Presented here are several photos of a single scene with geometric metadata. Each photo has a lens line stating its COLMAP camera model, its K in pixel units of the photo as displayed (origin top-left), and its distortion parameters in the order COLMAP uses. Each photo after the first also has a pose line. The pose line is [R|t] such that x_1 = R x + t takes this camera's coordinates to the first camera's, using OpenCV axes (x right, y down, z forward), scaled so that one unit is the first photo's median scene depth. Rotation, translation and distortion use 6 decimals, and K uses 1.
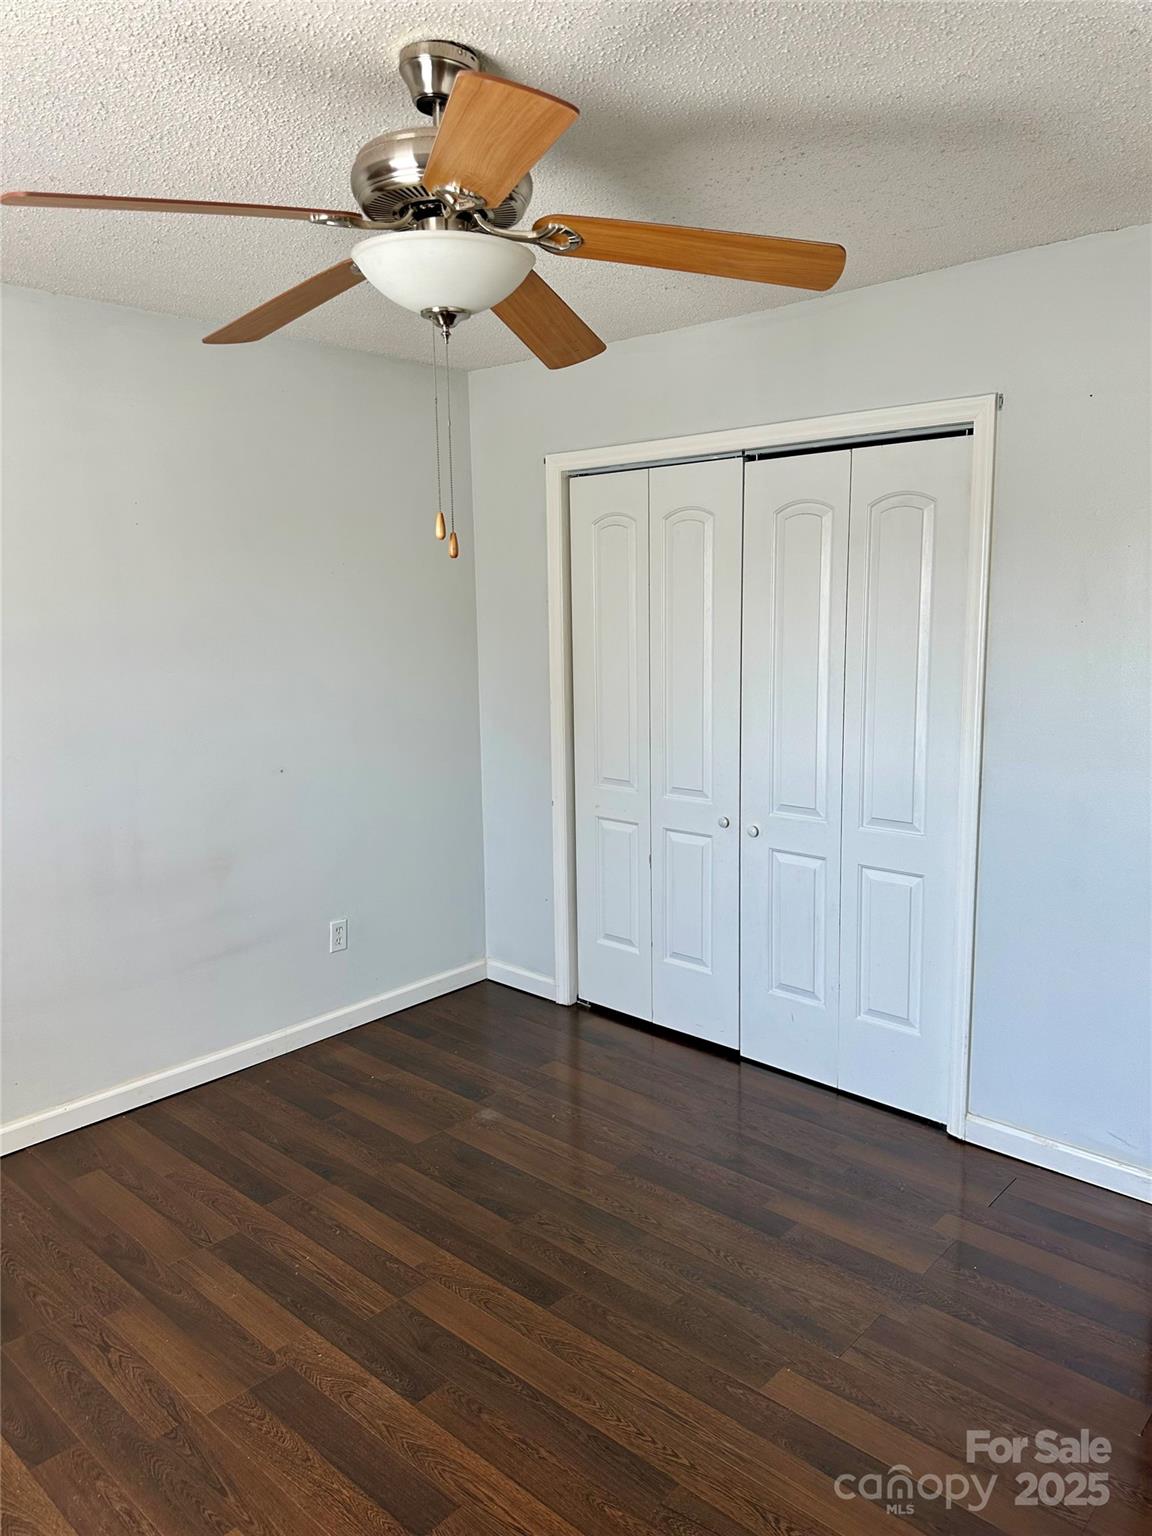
lens RADIAL K [[1084.7, 0, 574.4], [0, 1084.7, 766.6], [0, 0, 1]] dist [0.052100, -0.064568]
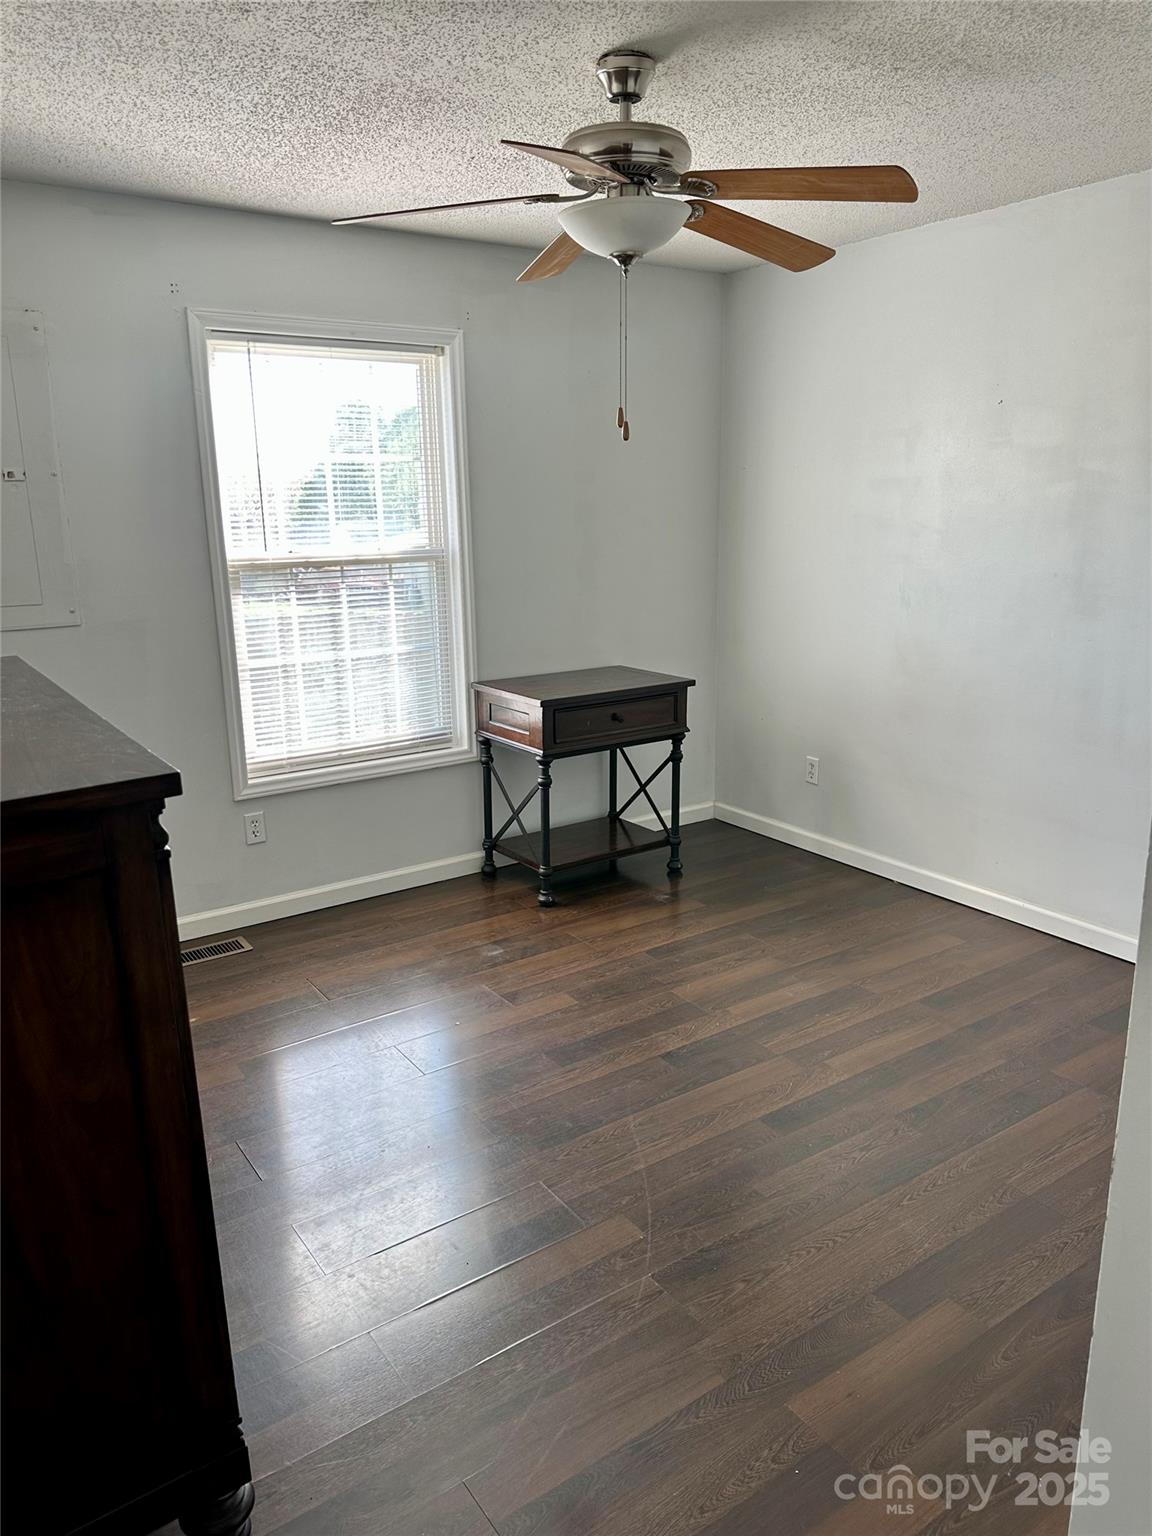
lens RADIAL K [[1084.7, 0, 574.7], [0, 1084.7, 769.7], [0, 0, 1]] dist [0.052100, -0.064568]
pose [[-0.233208, 0.247064, -0.940518, 0.896047], [-0.132993, 0.949995, 0.282530, -0.122022], [0.963290, 0.190970, -0.188688, 0.881226]]
